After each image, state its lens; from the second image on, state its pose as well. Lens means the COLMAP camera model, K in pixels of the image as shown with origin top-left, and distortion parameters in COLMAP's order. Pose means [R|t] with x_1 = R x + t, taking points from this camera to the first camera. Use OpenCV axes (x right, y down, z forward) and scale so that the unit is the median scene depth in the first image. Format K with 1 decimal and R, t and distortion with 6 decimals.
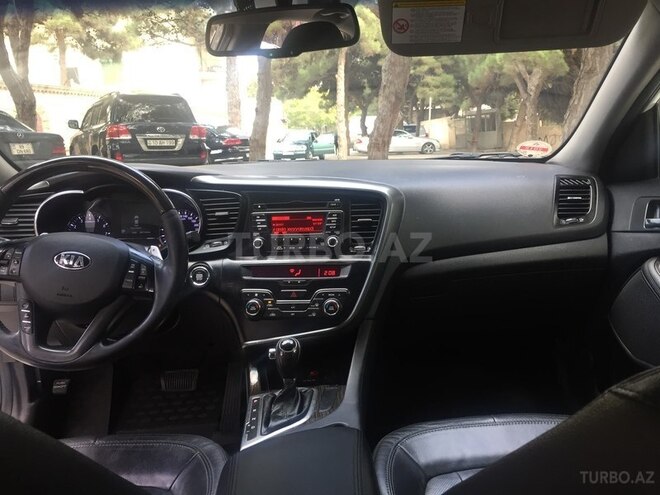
lens RADIAL K [[566.1, 0, 328.7], [0, 566.1, 249.6], [0, 0, 1]] dist [0.072755, -0.104023]
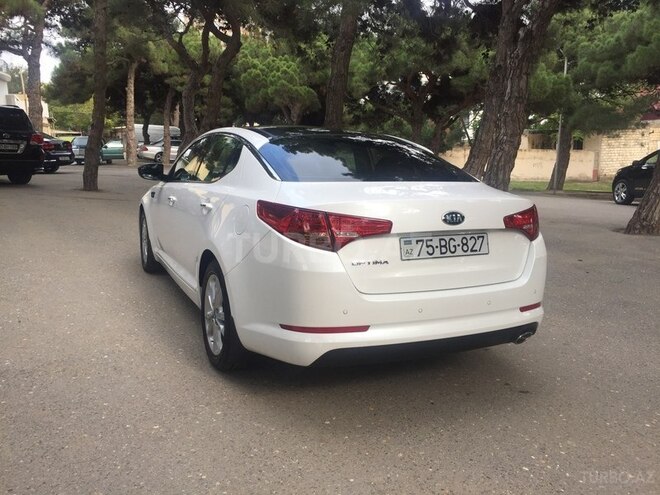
lens RADIAL K [[566.1, 0, 328.7], [0, 566.1, 249.6], [0, 0, 1]] dist [0.072755, -0.104023]
pose [[0.920309, -0.013008, 0.390977, -0.063893], [0.018593, 0.999772, -0.010501, 0.023676], [-0.390751, 0.016934, 0.920341, -0.162672]]
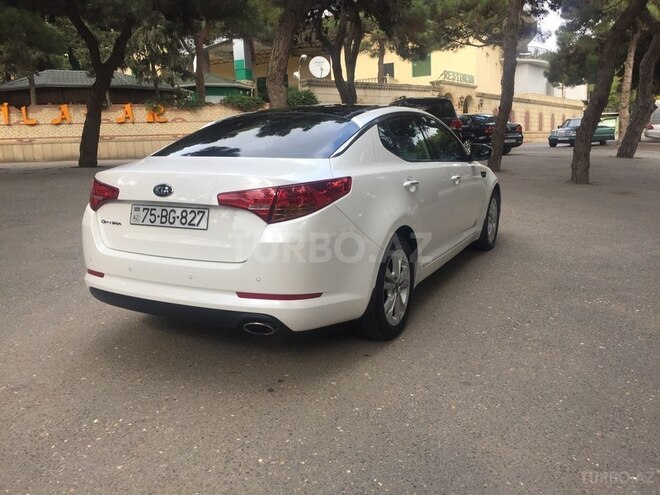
lens RADIAL K [[566.1, 0, 328.7], [0, 566.1, 249.6], [0, 0, 1]] dist [0.072755, -0.104023]
pose [[0.868152, 0.119750, -0.481635, 0.089608], [-0.103079, 0.992798, 0.061041, 0.018299], [0.485476, -0.003346, 0.874243, -0.156845]]
